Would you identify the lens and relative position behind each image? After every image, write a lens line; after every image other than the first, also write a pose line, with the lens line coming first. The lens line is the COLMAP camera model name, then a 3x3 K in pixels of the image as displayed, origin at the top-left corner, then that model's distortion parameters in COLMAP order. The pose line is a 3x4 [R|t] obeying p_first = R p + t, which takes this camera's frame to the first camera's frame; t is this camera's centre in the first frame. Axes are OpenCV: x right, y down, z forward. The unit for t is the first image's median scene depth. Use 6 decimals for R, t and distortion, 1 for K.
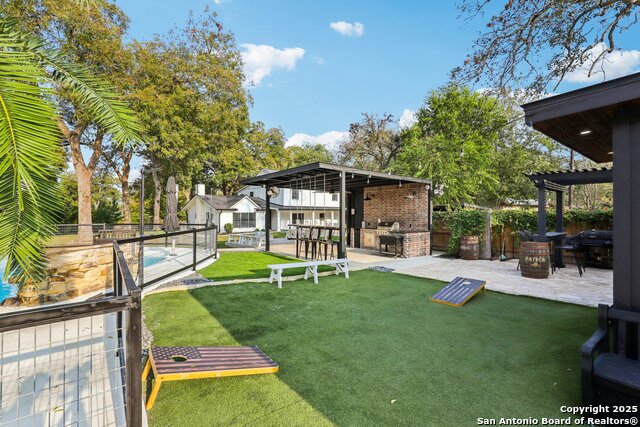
lens RADIAL K [[295.1, 0, 320.0], [0, 295.1, 213.5], [0, 0, 1]] dist [-0.002017, 0.000342]
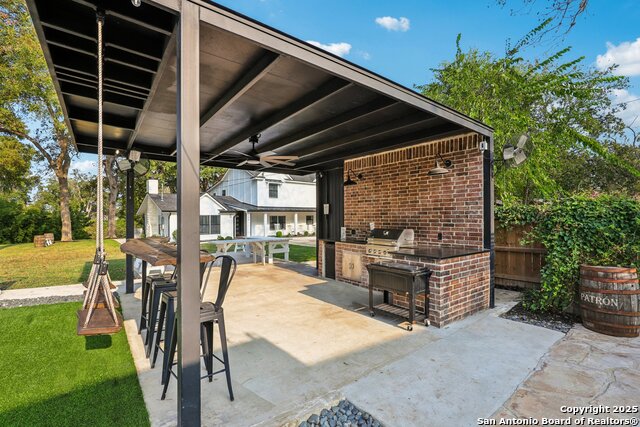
lens RADIAL K [[295.1, 0, 320.0], [0, 295.1, 213.5], [0, 0, 1]] dist [-0.002017, 0.000342]
pose [[0.999941, -0.006375, -0.008826, 0.113235], [0.006266, 0.999904, -0.012346, 0.009025], [0.008904, 0.012290, 0.999885, 0.484526]]
